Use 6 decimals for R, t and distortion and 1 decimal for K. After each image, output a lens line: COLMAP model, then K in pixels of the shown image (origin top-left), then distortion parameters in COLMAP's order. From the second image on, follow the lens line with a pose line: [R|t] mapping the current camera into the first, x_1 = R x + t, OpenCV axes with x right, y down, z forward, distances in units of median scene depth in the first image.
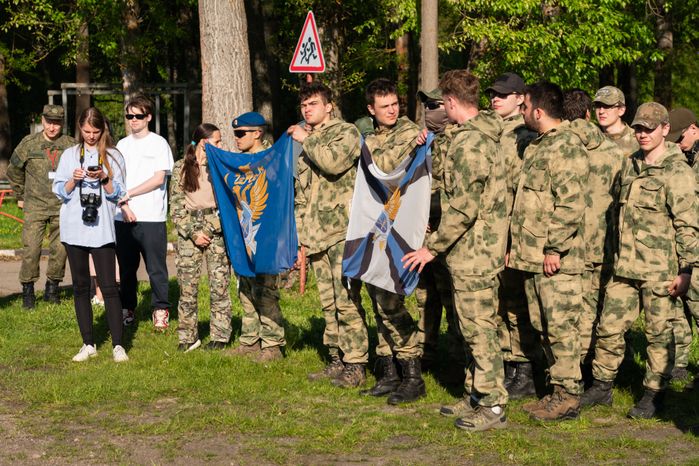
lens RADIAL K [[2080.6, 0, 349.5], [0, 2080.6, 232.6], [0, 0, 1]] dist [-0.118594, 0.000000]
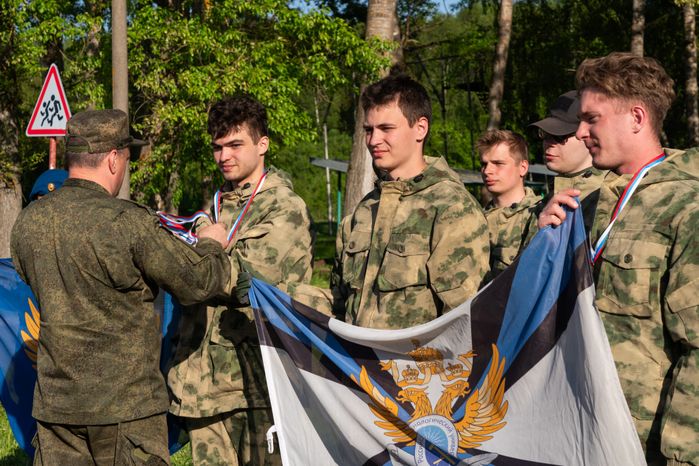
lens RADIAL K [[1420.9, 0, 349.4], [0, 1420.9, 233.5], [0, 0, 1]] dist [-0.065131, 0.000000]
pose [[0.967738, 0.001158, 0.251958, -0.047986], [0.006765, 0.999509, -0.030579, -0.018281], [-0.251869, 0.031297, 0.967255, 0.407186]]
